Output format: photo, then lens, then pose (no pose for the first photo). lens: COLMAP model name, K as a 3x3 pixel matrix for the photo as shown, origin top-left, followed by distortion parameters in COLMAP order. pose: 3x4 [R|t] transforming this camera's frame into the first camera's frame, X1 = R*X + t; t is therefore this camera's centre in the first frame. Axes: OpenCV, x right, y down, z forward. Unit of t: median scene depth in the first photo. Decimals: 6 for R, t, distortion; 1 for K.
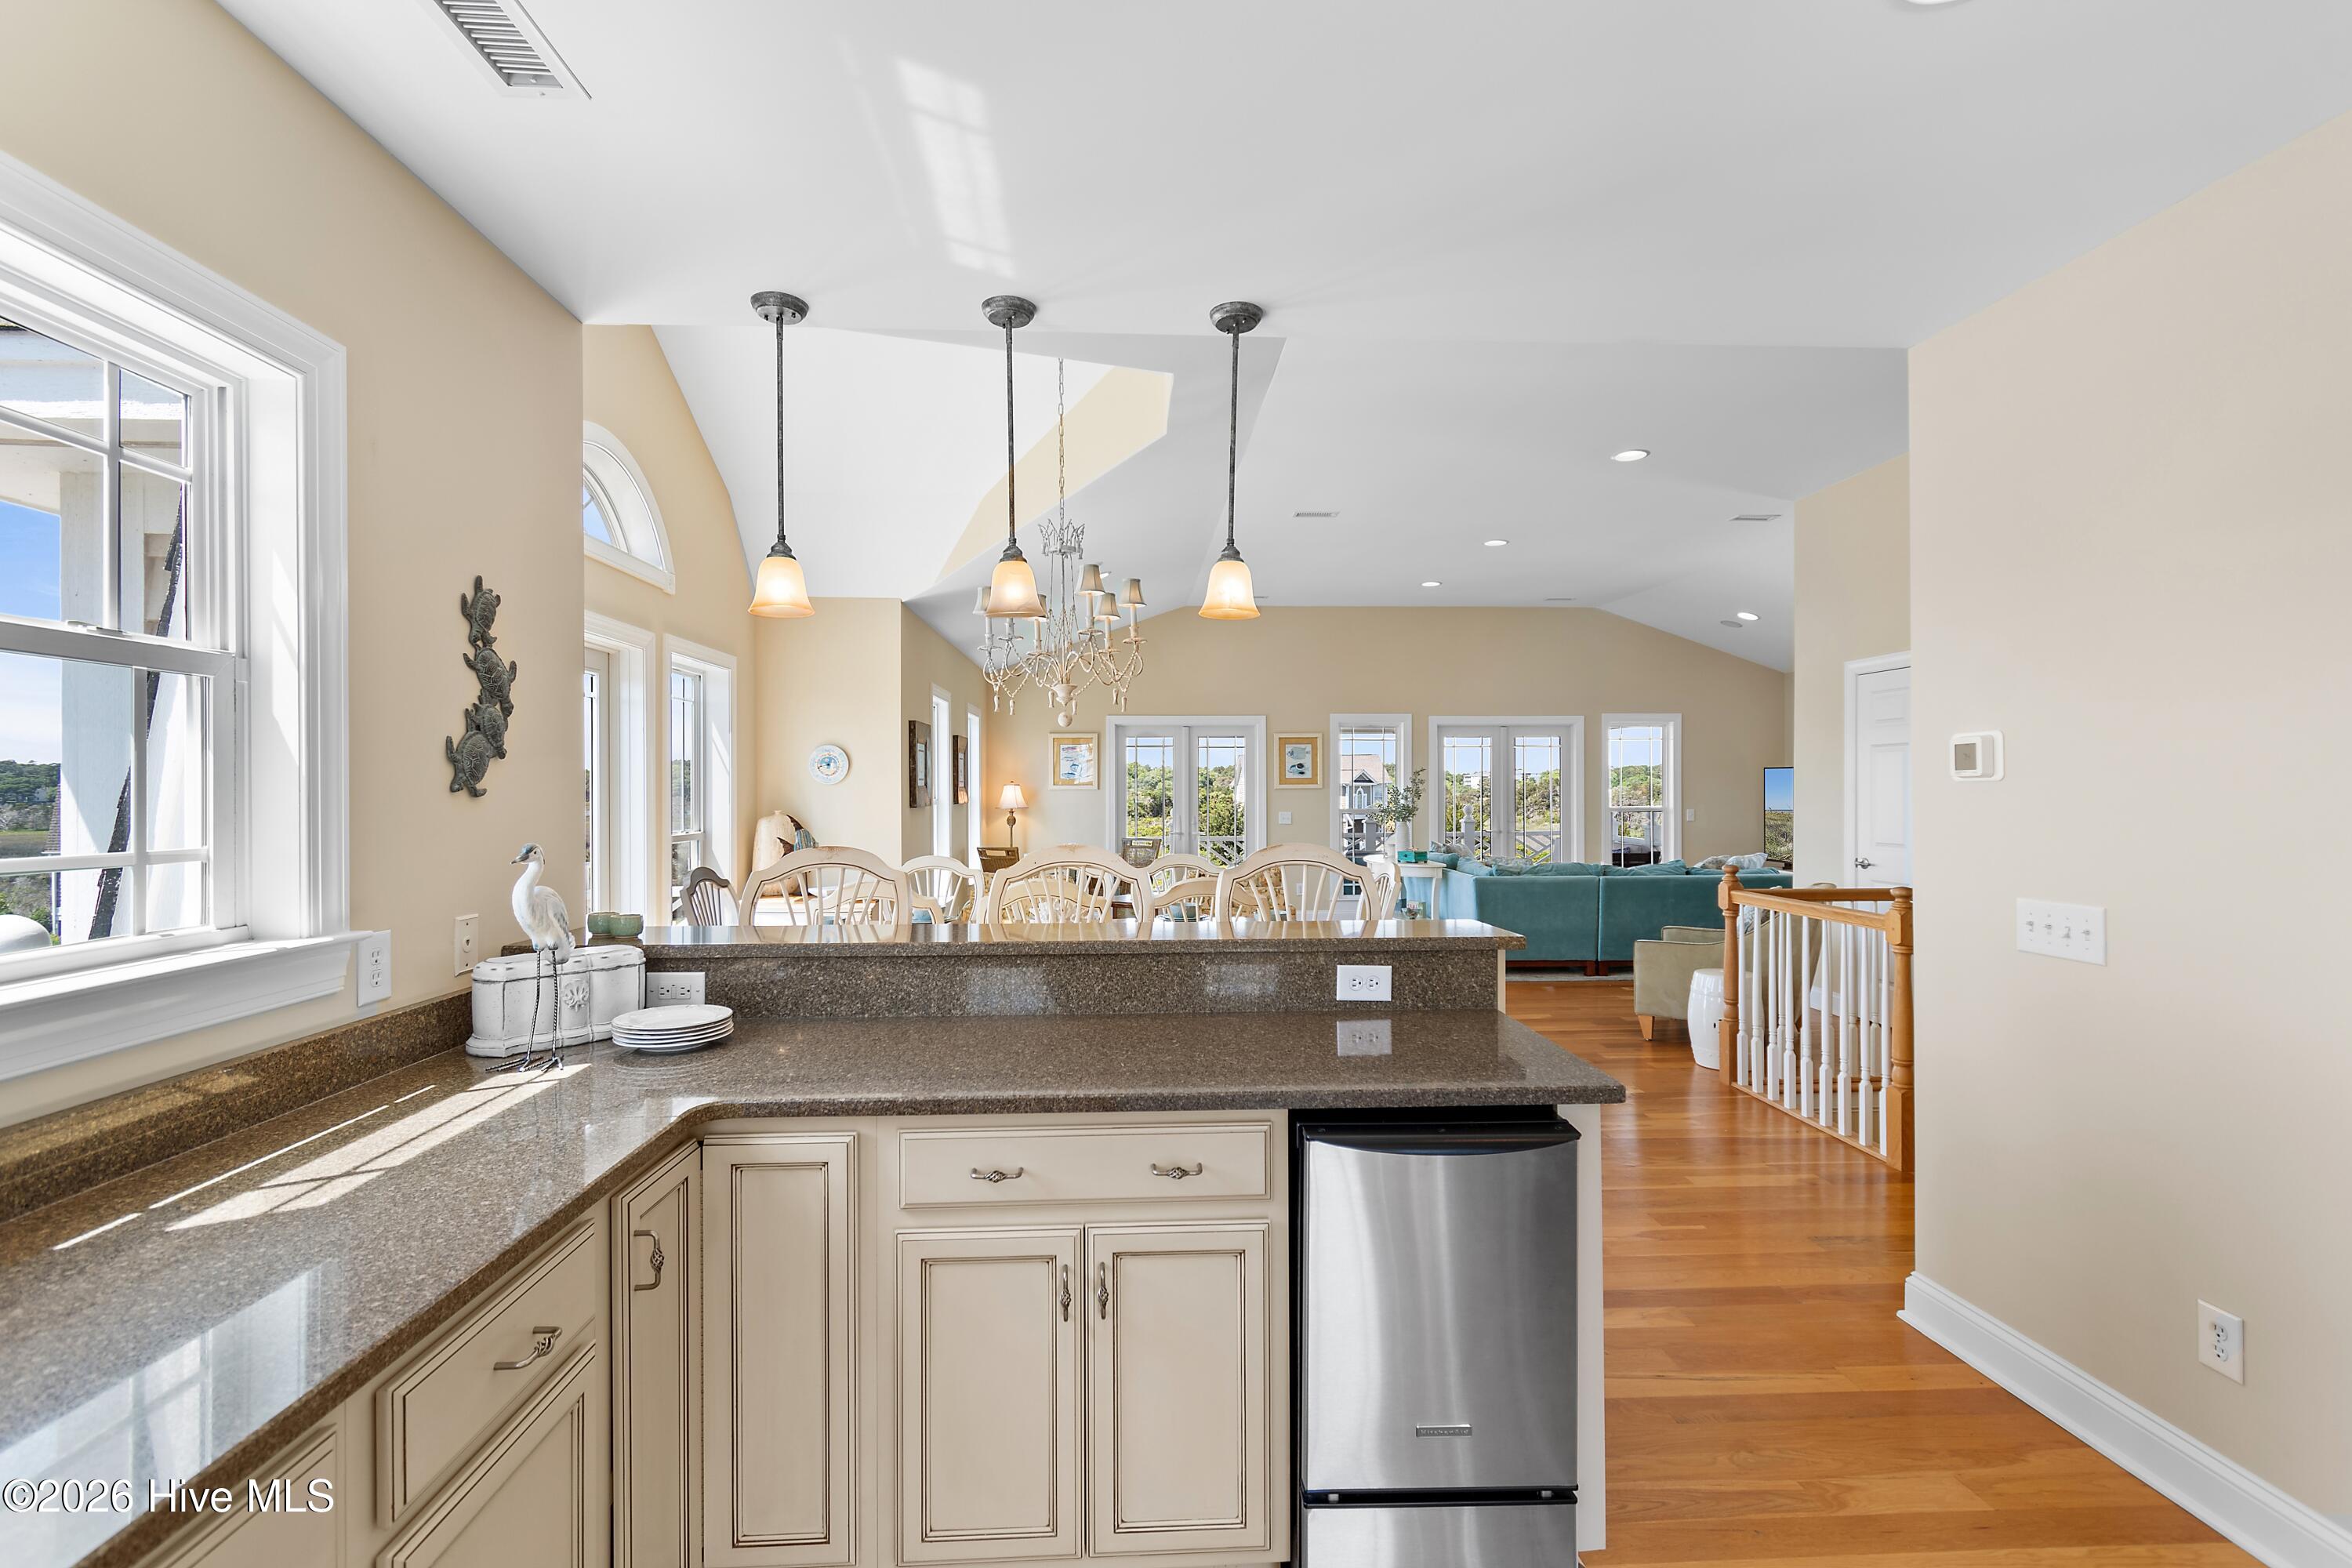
lens RADIAL K [[1044.7, 0, 1172.1], [0, 1044.7, 787.4], [0, 0, 1]] dist [0.001788, 0.000190]
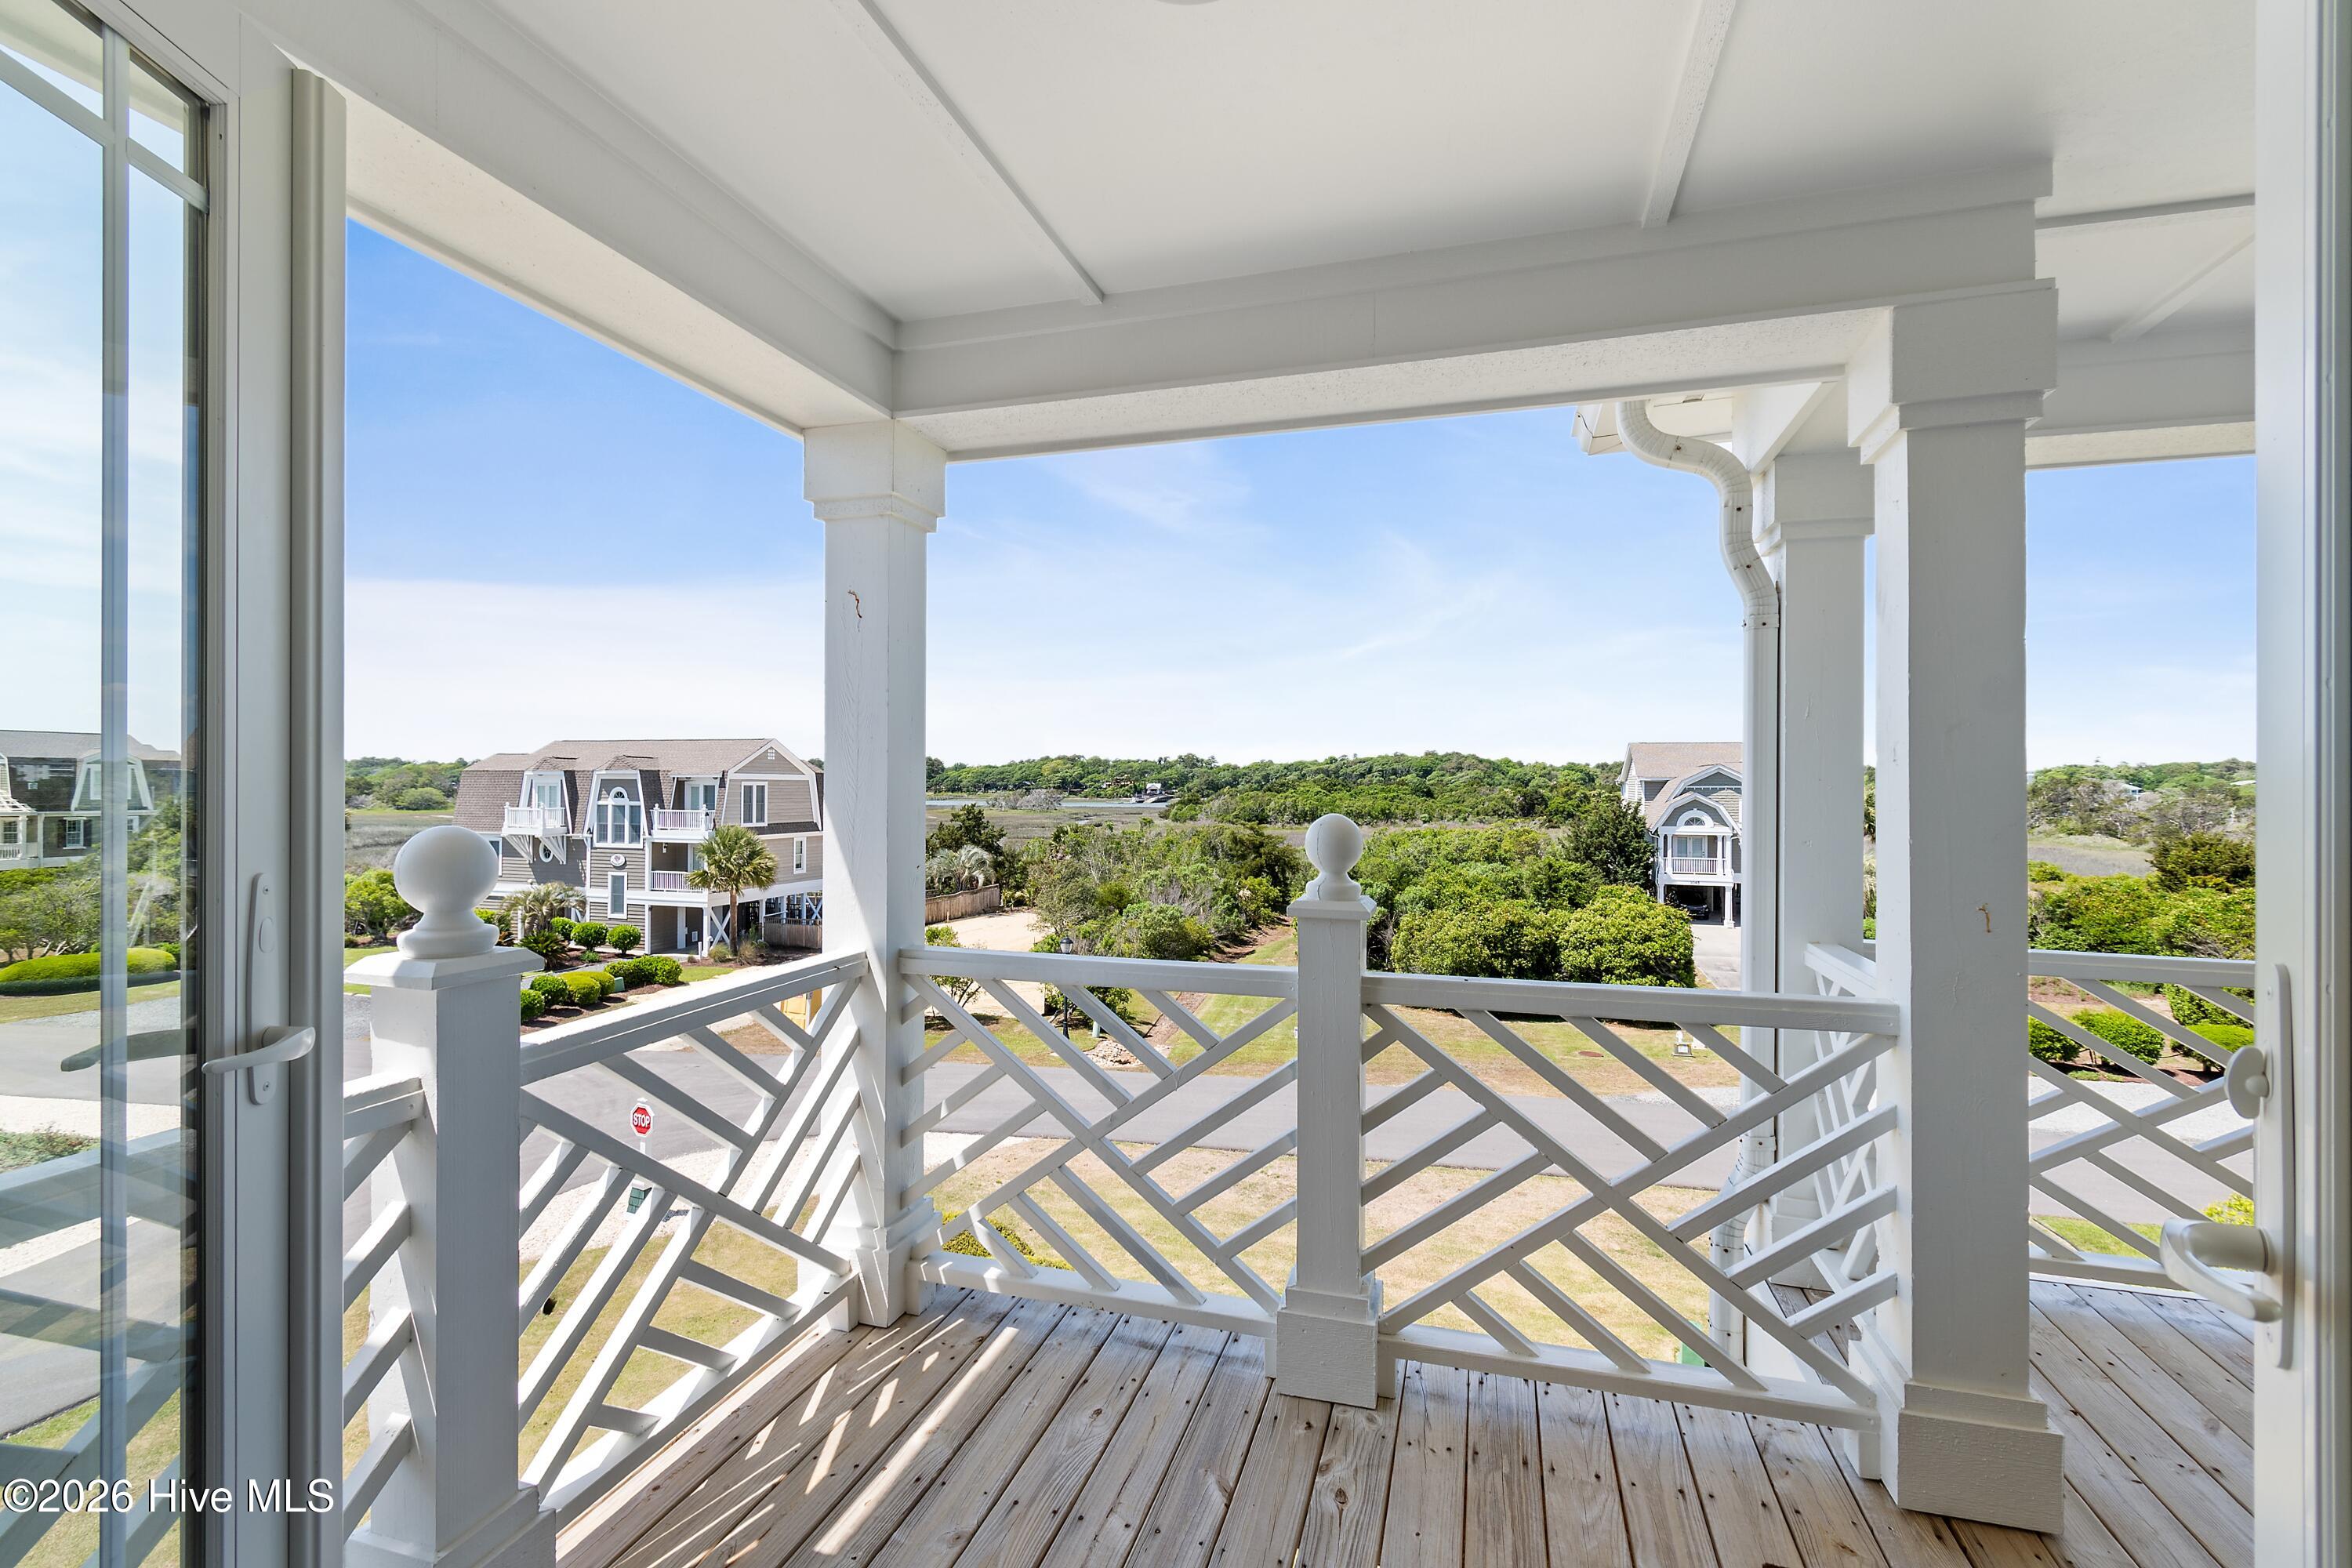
lens RADIAL K [[1050.0, 0, 1165.3], [0, 1050.0, 781.2], [0, 0, 1]] dist [-0.000913, -0.000152]
pose [[0.939483, 0.007764, -0.342507, 0.090313], [-0.008559, 0.999963, -0.000808, 0.031514], [0.342488, 0.003690, 0.939515, 1.868205]]
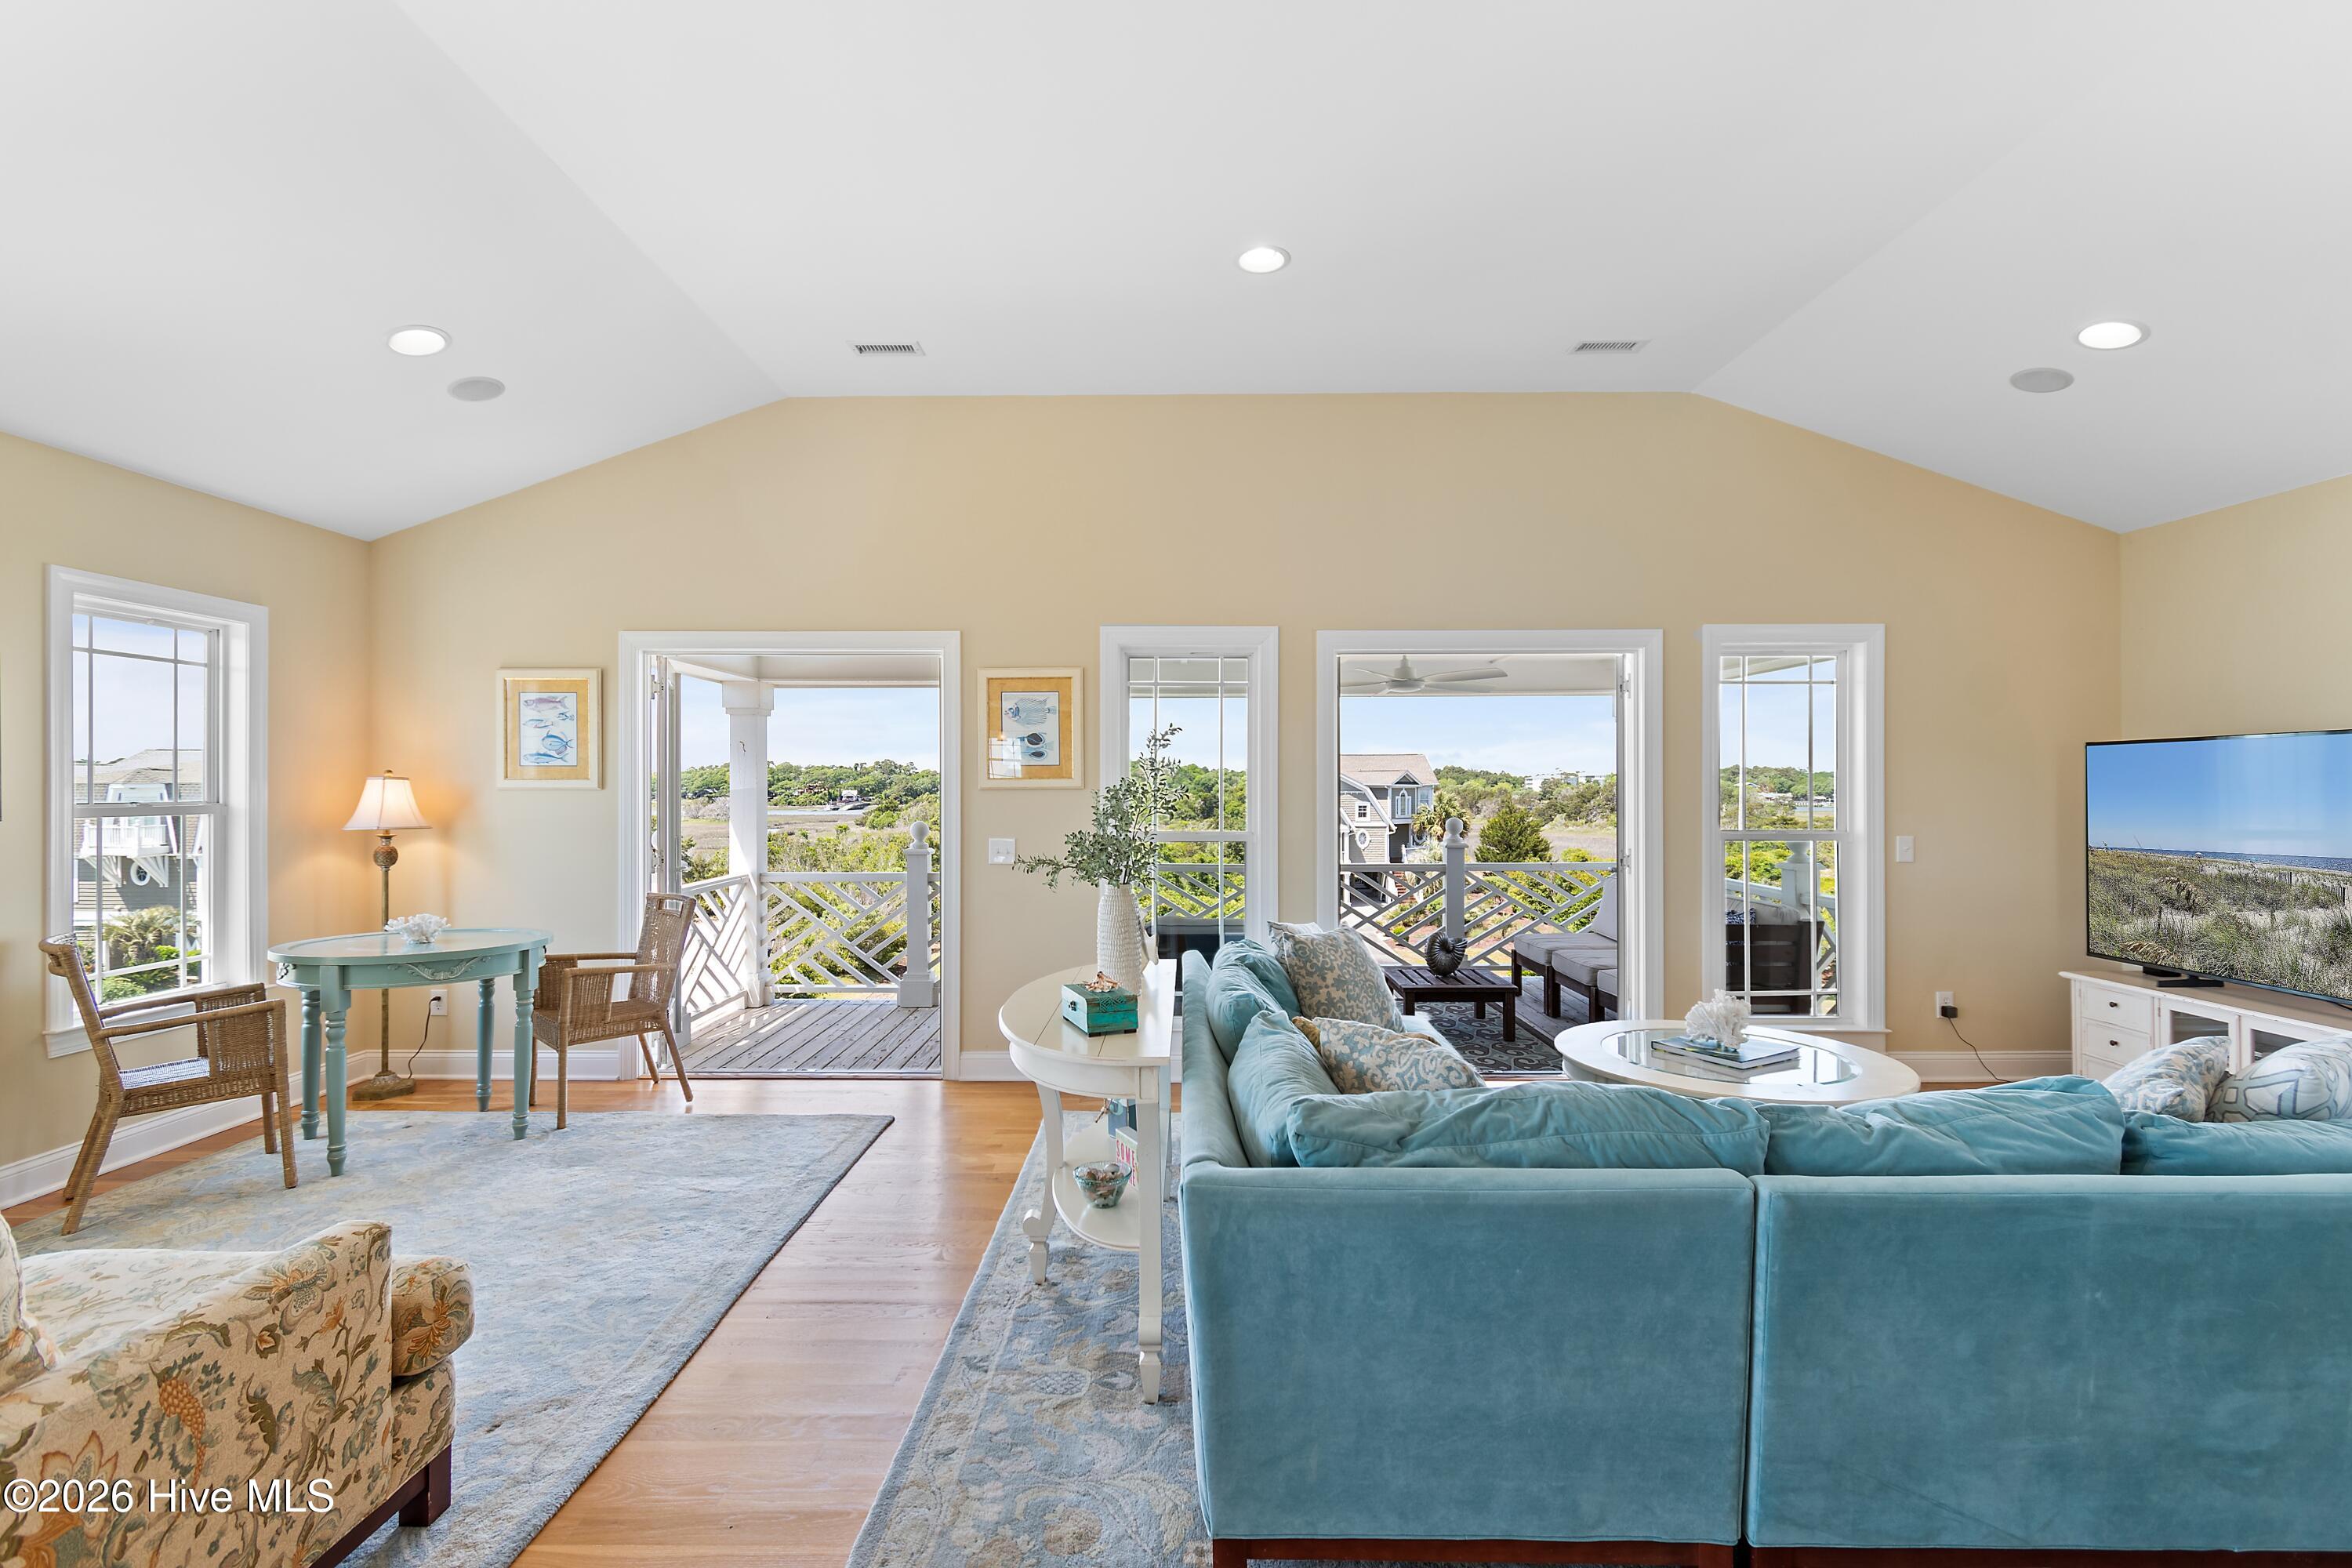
lens RADIAL K [[1032.9, 0, 1168.9], [0, 1032.9, 786.6], [0, 0, 1]] dist [0.002056, 0.000073]
pose [[0.998168, 0.002343, -0.060451, 0.396133], [-0.002501, 0.999994, -0.002531, 0.003145], [0.060445, 0.002677, 0.998168, 1.028475]]
